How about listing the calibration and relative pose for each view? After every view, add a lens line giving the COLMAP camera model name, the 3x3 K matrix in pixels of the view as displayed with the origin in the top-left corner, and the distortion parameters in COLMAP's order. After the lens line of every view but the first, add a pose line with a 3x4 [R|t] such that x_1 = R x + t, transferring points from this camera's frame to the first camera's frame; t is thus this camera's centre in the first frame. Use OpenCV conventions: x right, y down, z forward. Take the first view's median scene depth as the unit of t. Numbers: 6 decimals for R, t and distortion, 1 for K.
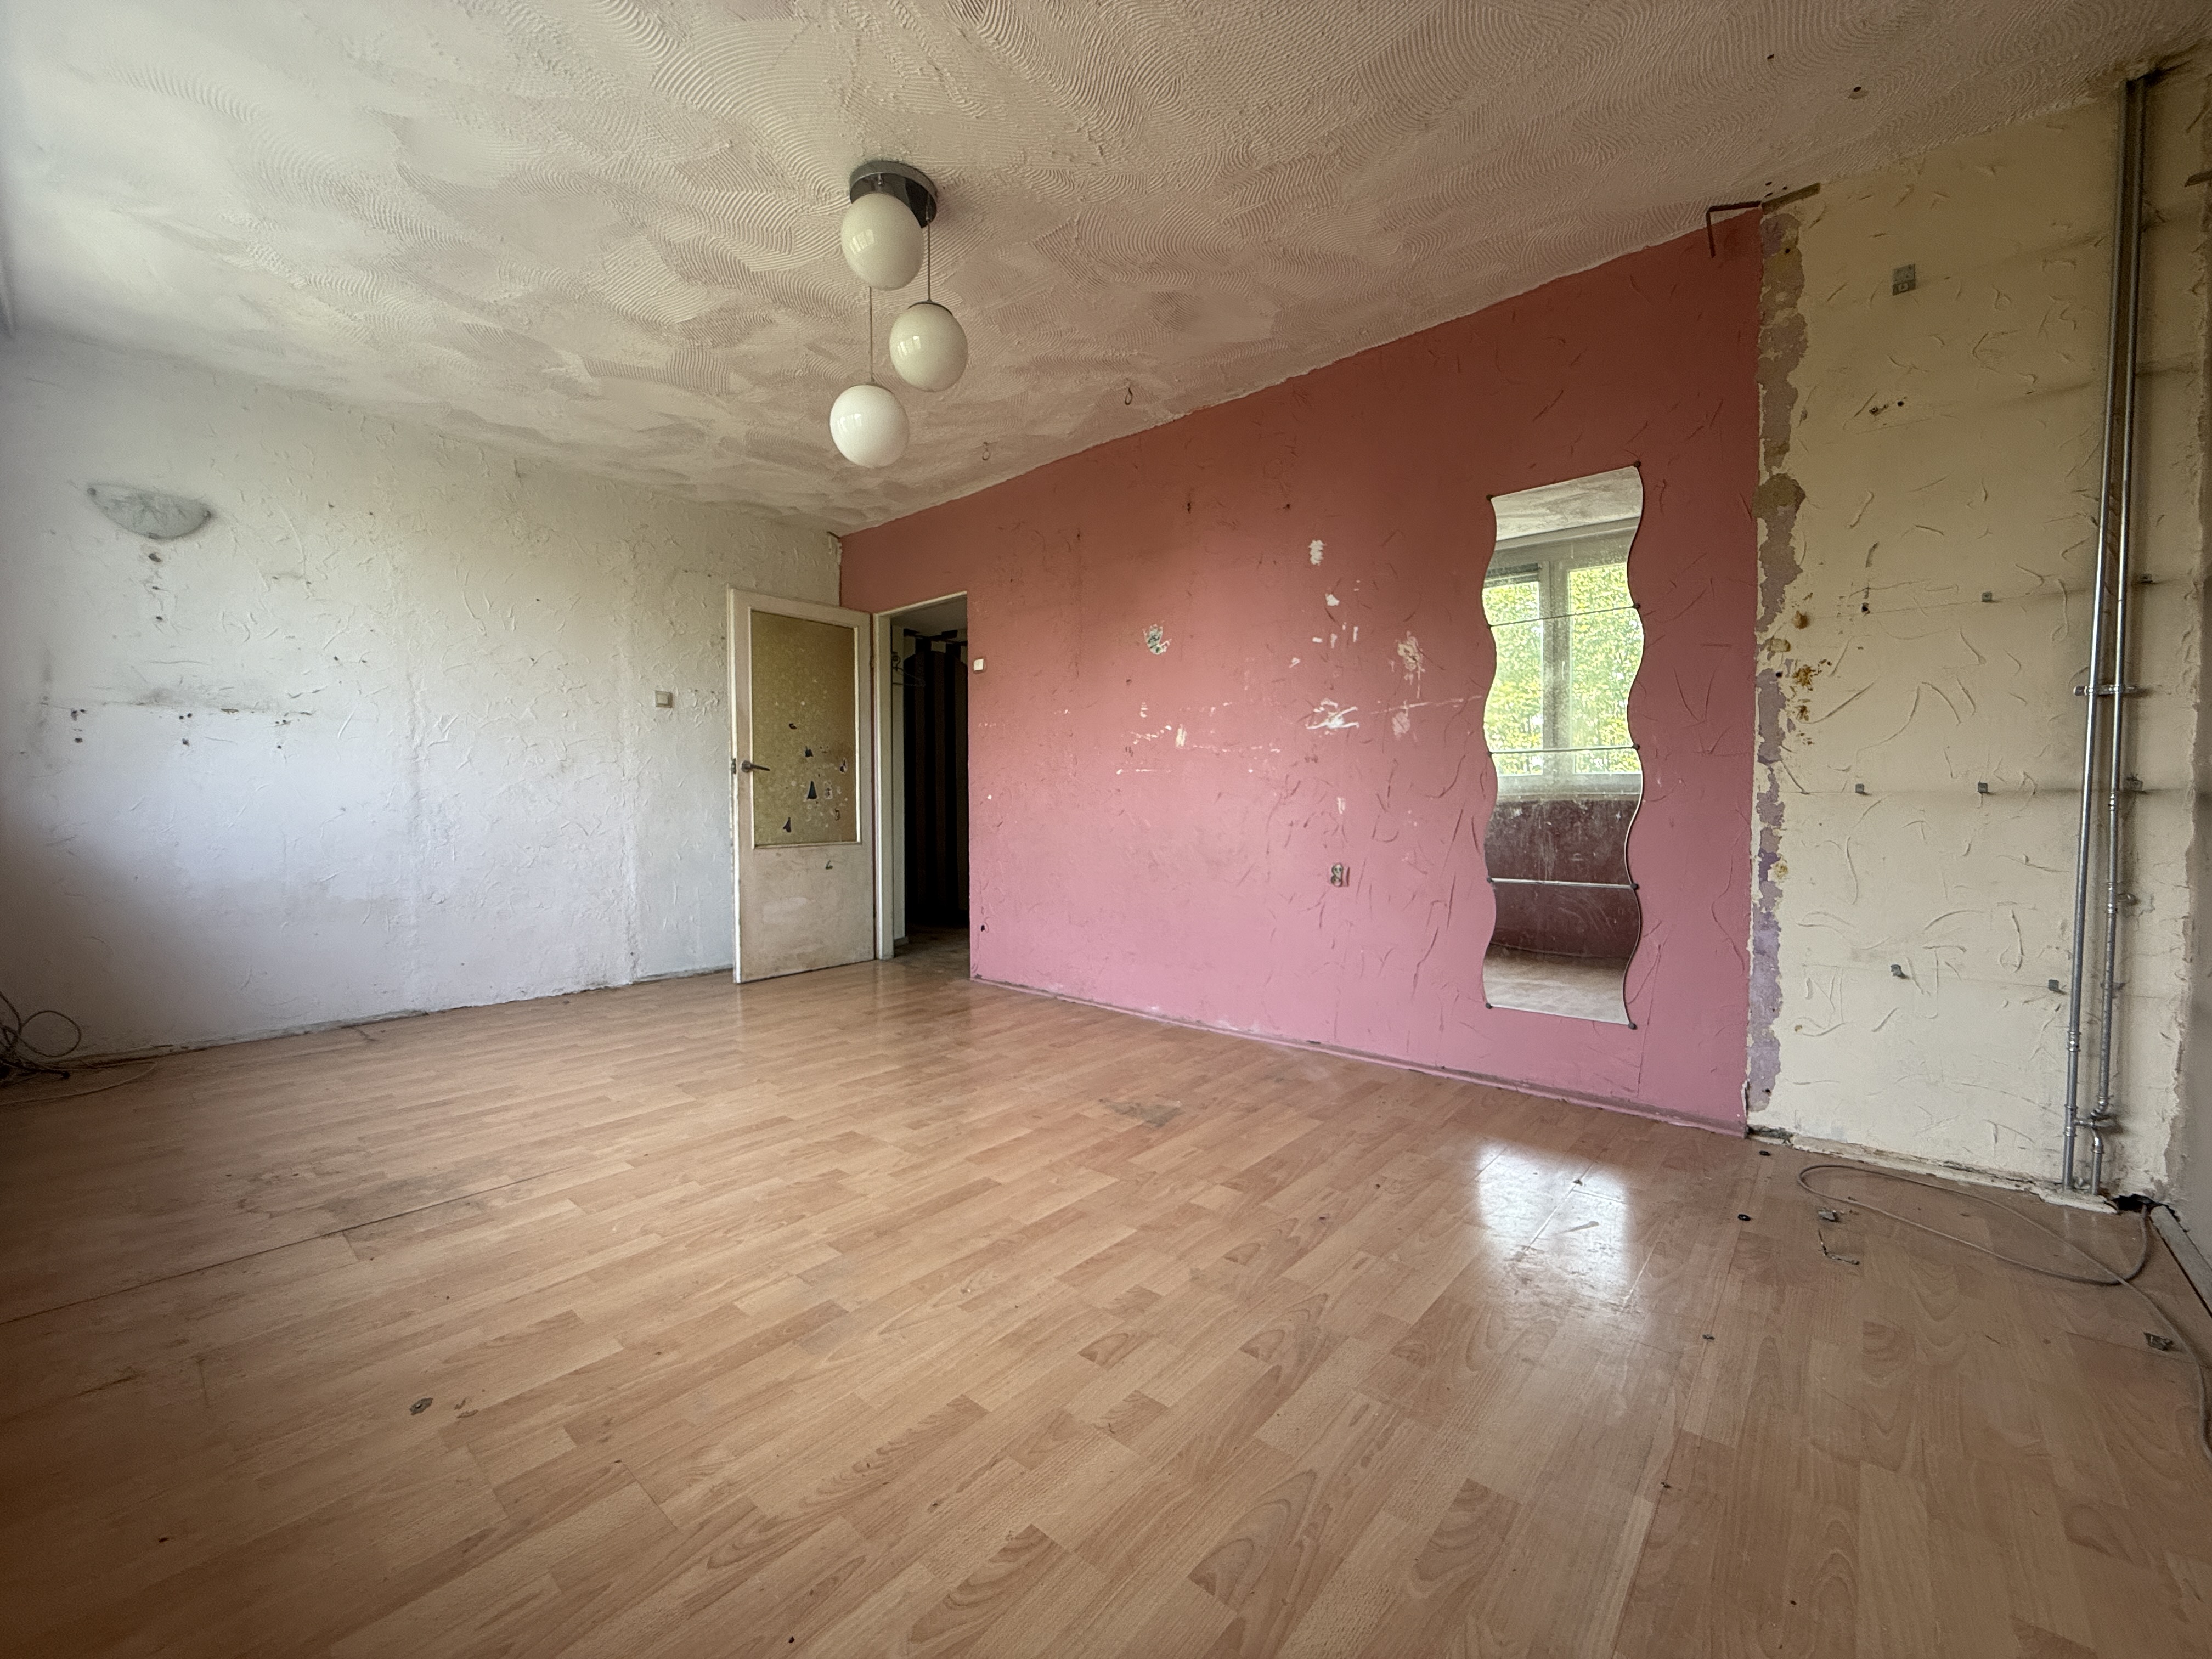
lens RADIAL K [[884.1, 0, 1100.8], [0, 884.1, 831.0], [0, 0, 1]] dist [0.000660, -0.000640]
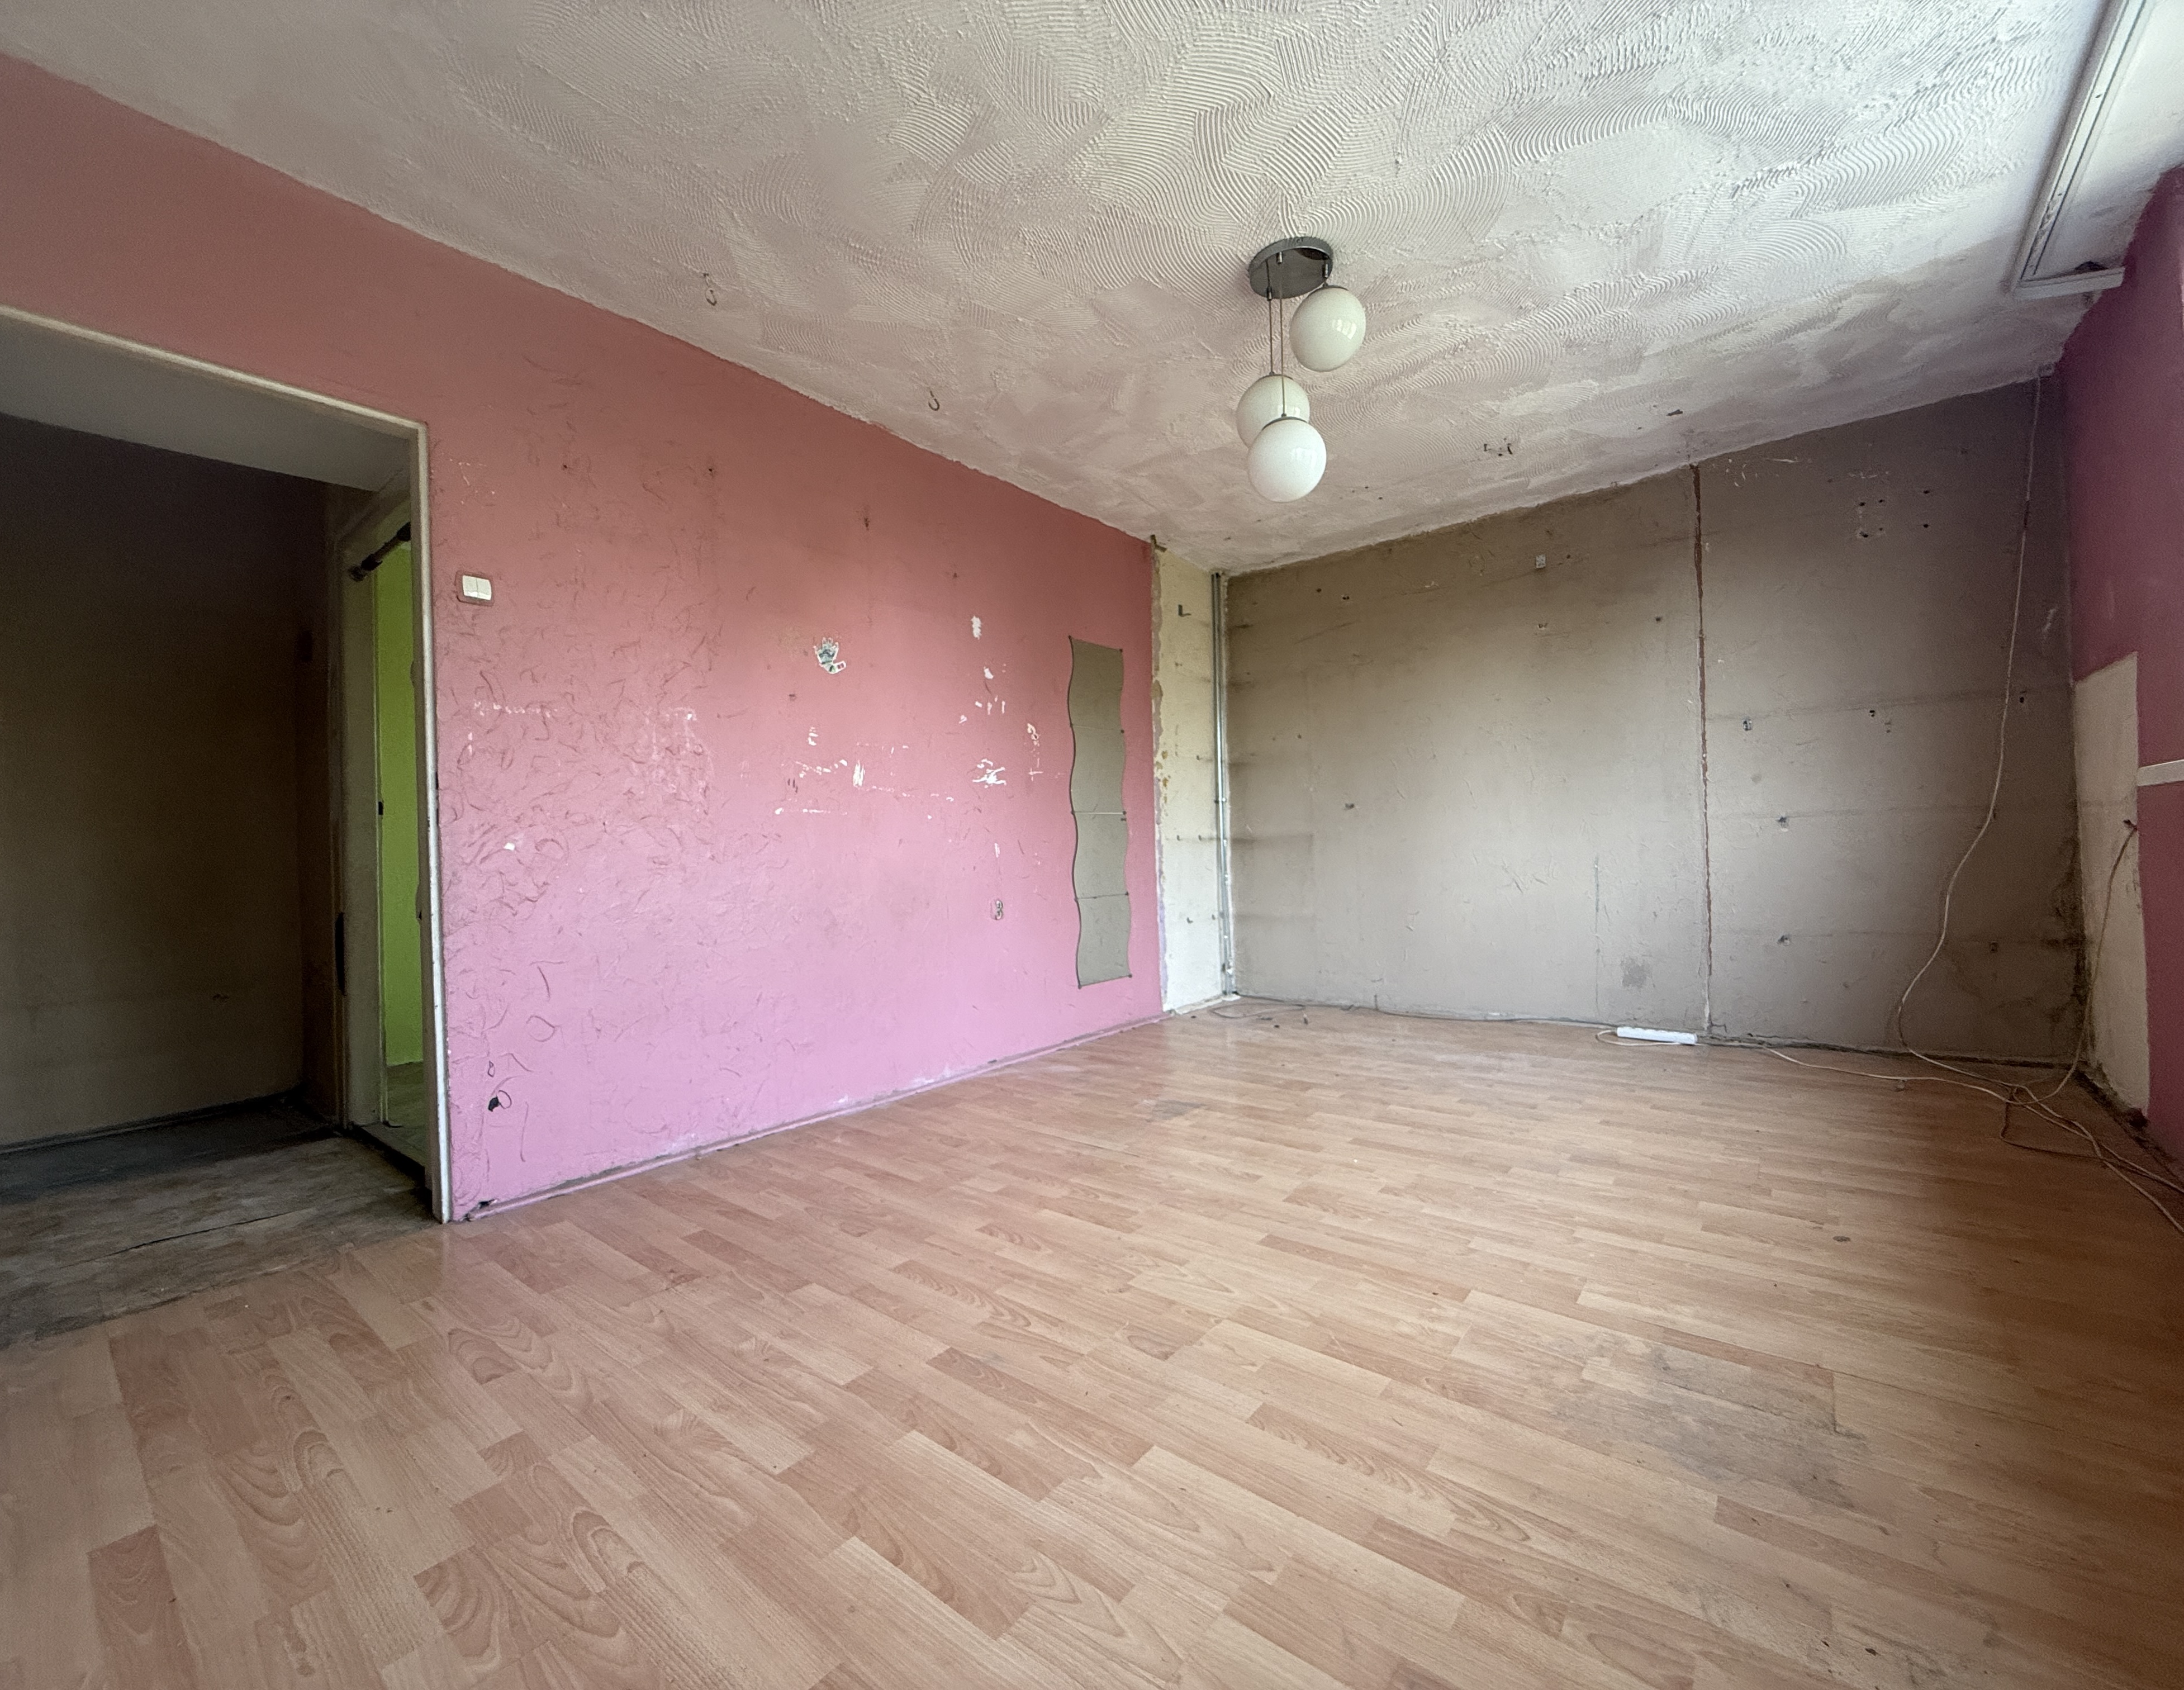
lens RADIAL K [[903.5, 0, 1056.8], [0, 903.5, 846.5], [0, 0, 1]] dist [0.000499, -0.000469]
pose [[-0.025827, 0.006253, 0.999647, -1.261241], [0.058108, 0.998299, -0.004743, -0.031760], [-0.997976, 0.057965, -0.026146, 1.299294]]
